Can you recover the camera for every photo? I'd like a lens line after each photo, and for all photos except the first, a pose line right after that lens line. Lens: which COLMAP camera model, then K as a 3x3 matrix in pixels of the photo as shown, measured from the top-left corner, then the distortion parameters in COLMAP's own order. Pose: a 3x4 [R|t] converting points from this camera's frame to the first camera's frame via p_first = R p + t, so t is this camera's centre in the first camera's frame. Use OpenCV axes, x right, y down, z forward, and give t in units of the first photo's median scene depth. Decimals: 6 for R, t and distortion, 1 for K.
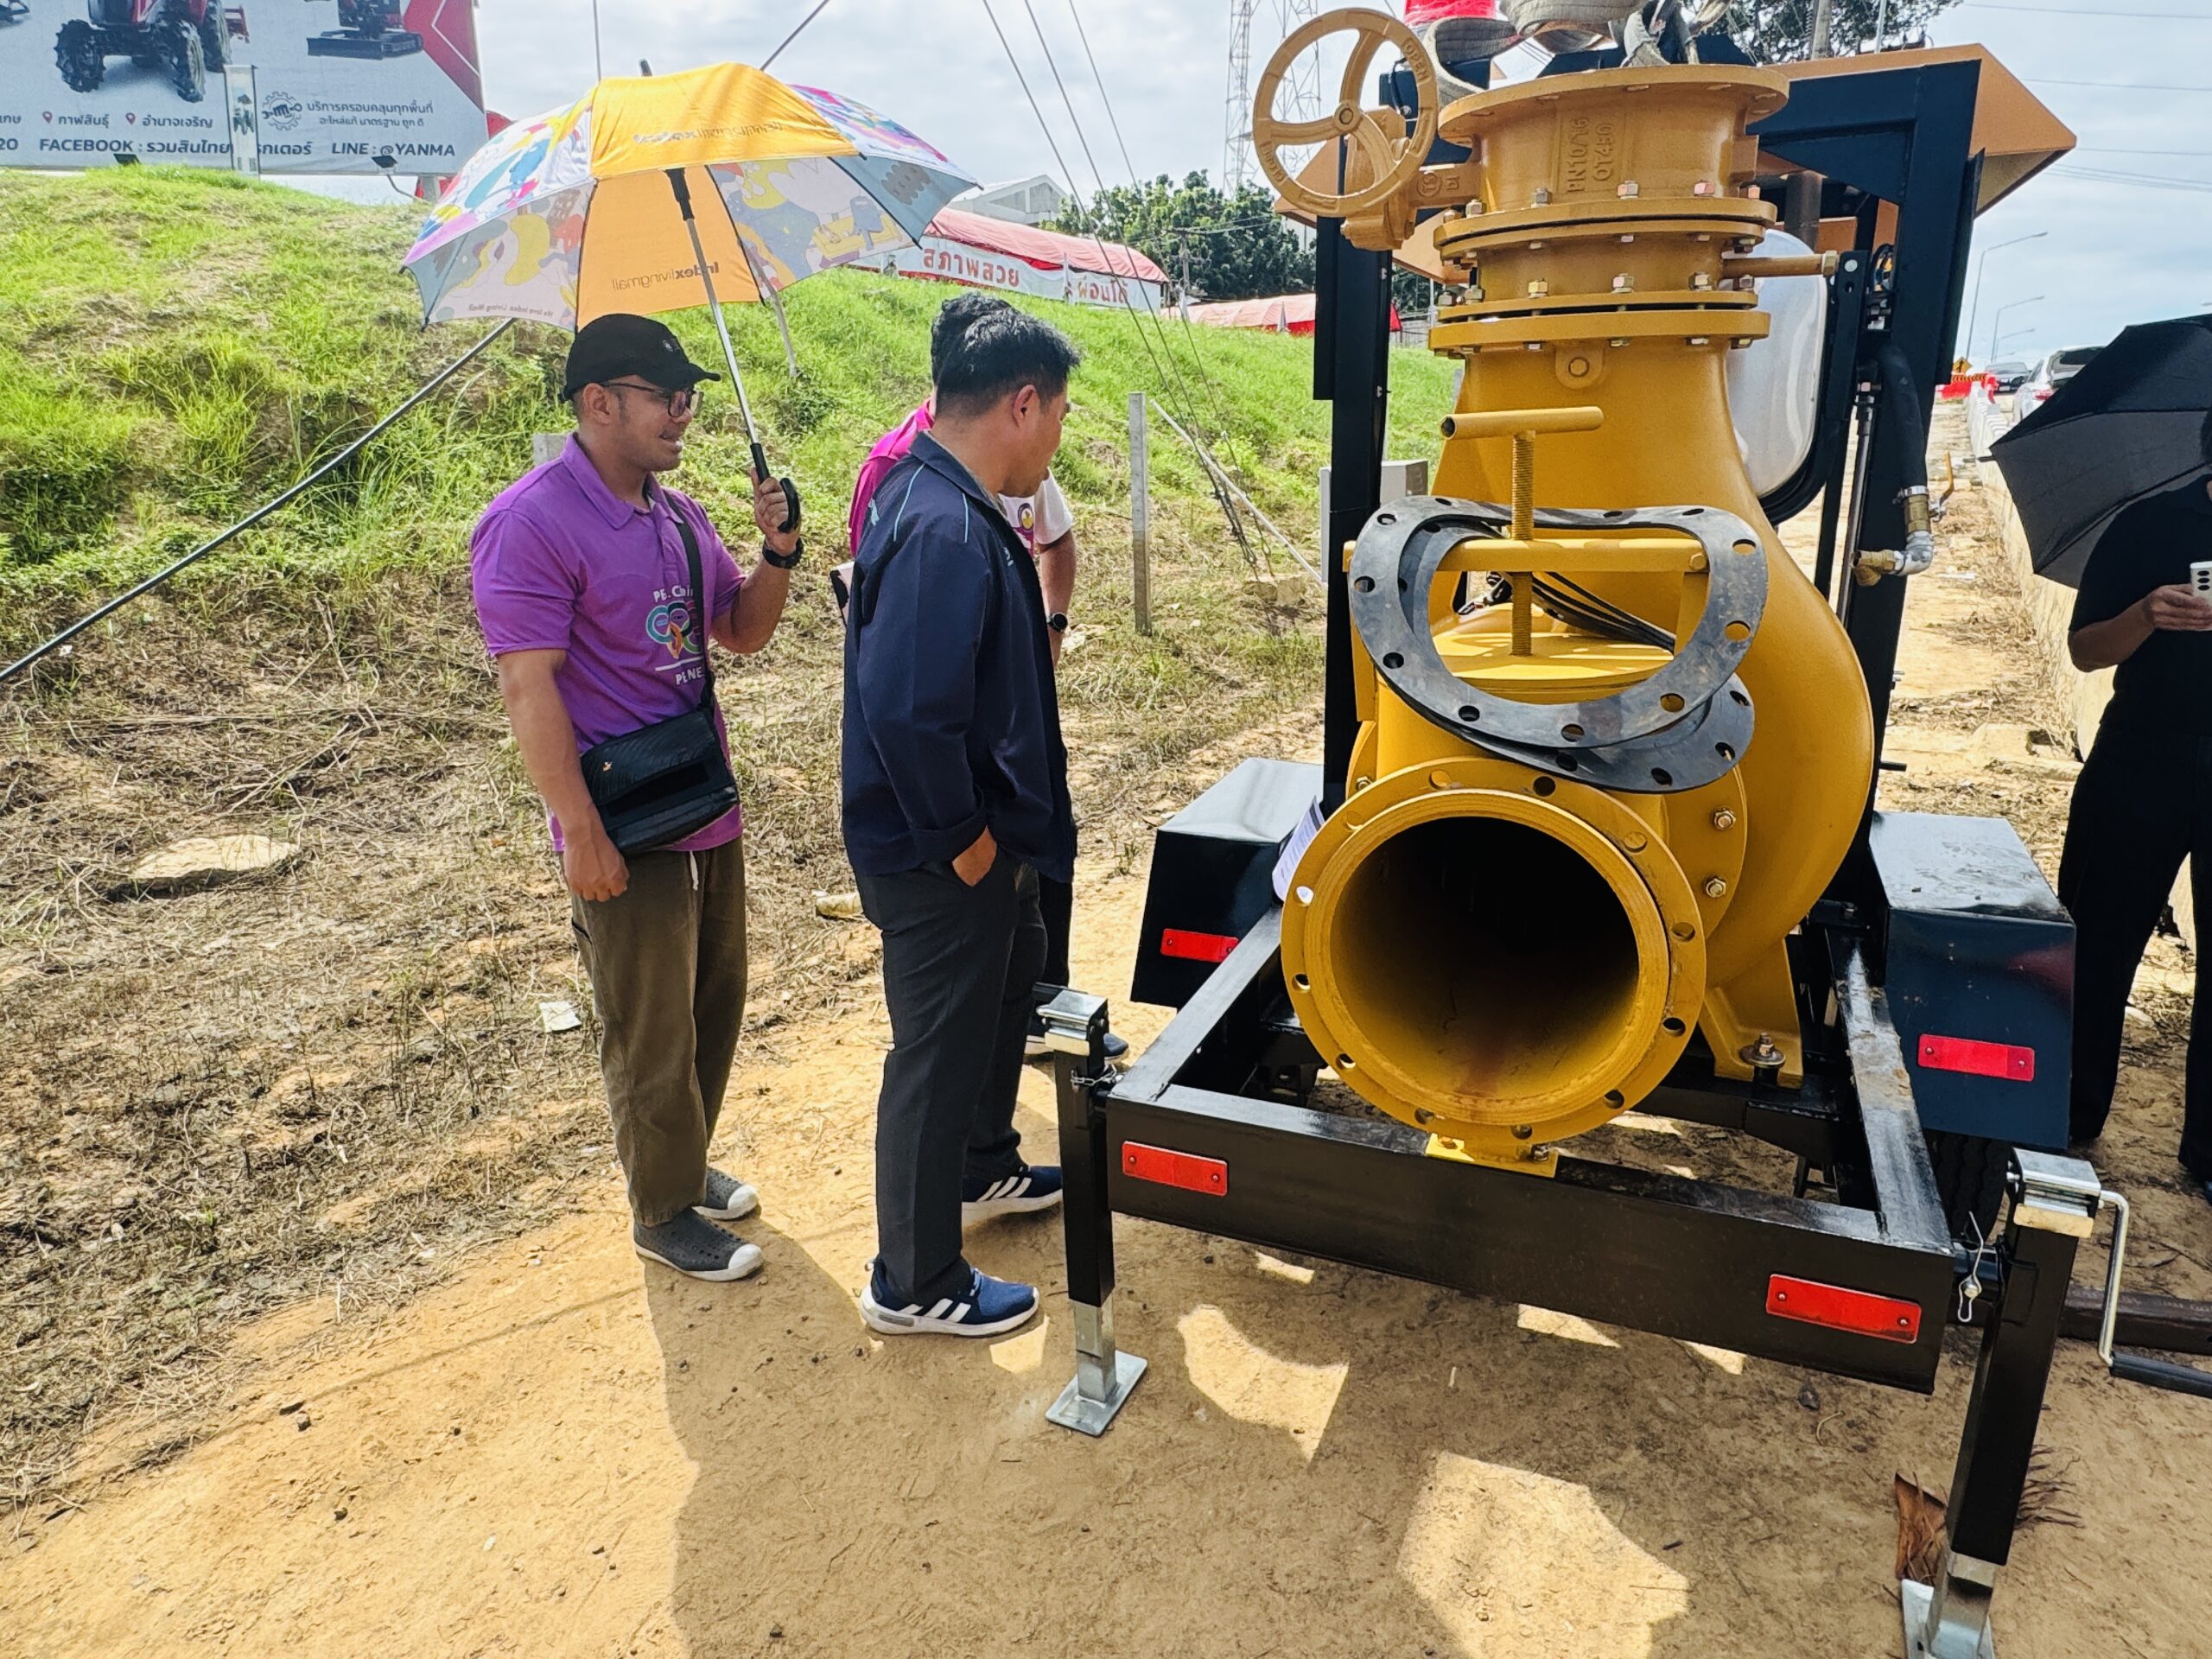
lens RADIAL K [[1366.4, 0, 1106.0], [0, 1366.4, 829.5], [0, 0, 1]] dist [-0.003563, -0.000252]
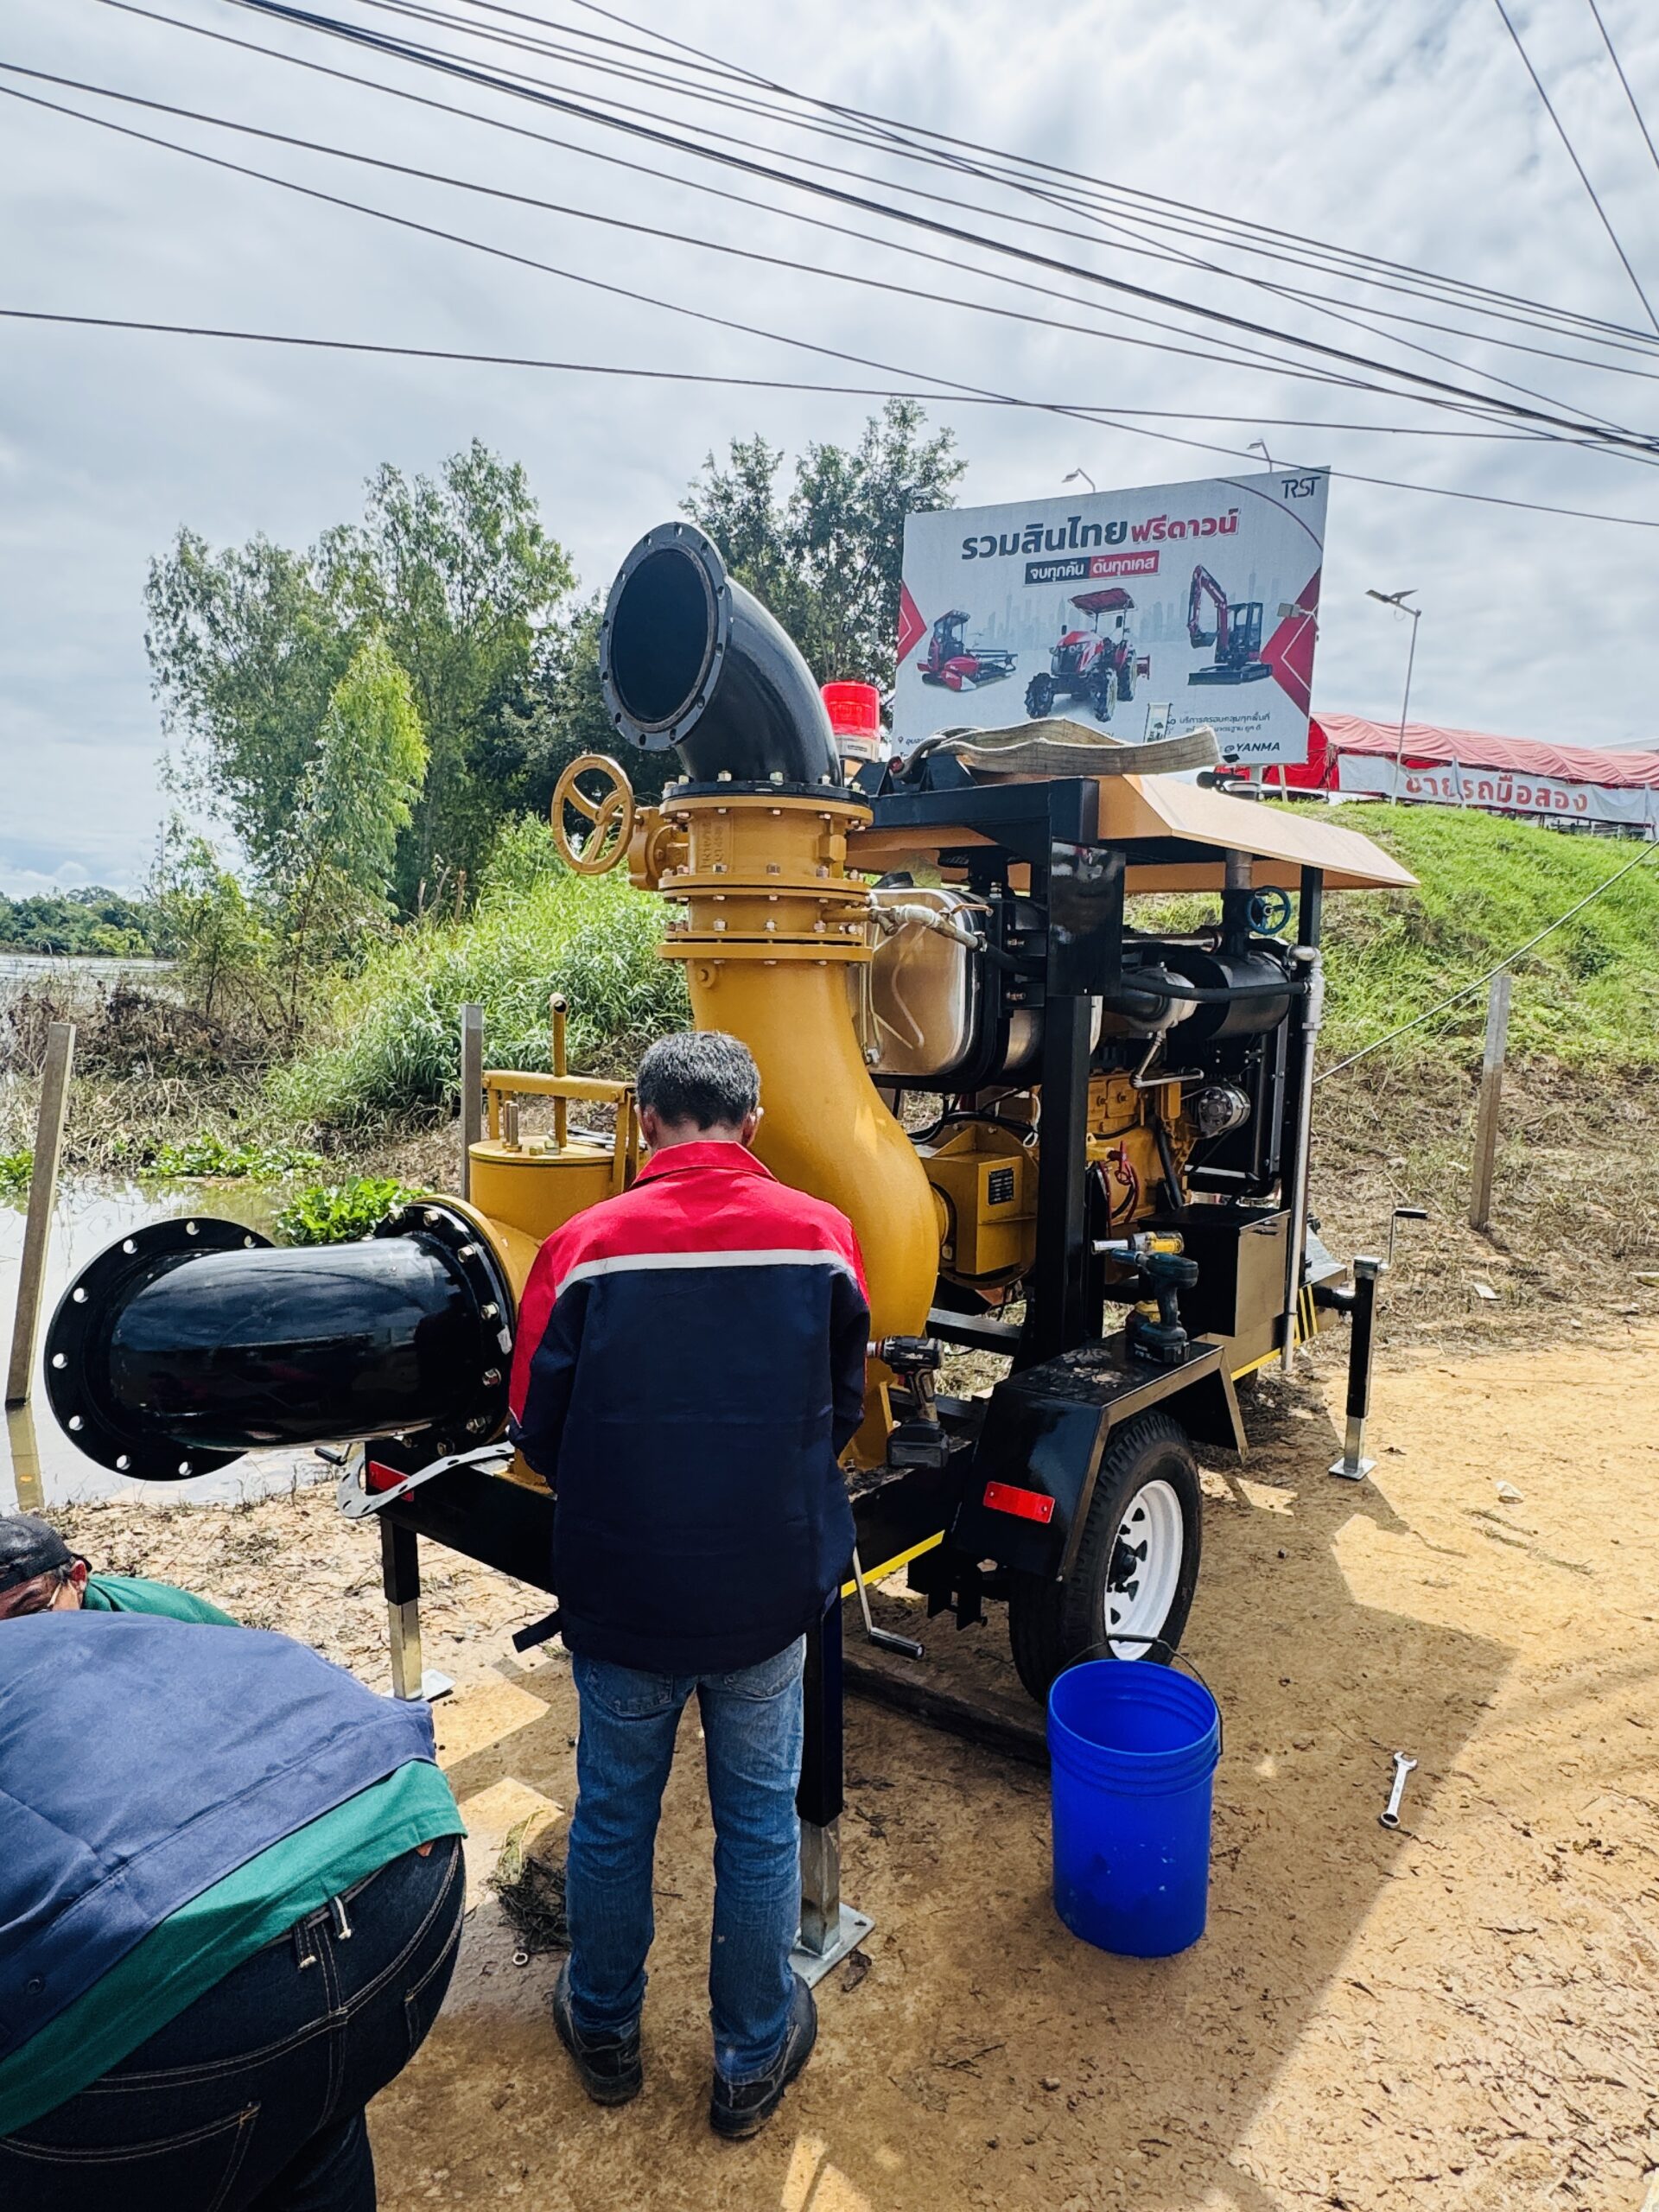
lens RADIAL K [[1366.4, 0, 833.0], [0, 1366.4, 1108.8], [0, 0, 1]] dist [-0.003563, -0.000252]
pose [[0.797312, 0.117339, -0.592052, -0.013532], [-0.217422, 0.970903, -0.100376, 0.068372], [0.563047, 0.208756, 0.799624, -0.243850]]
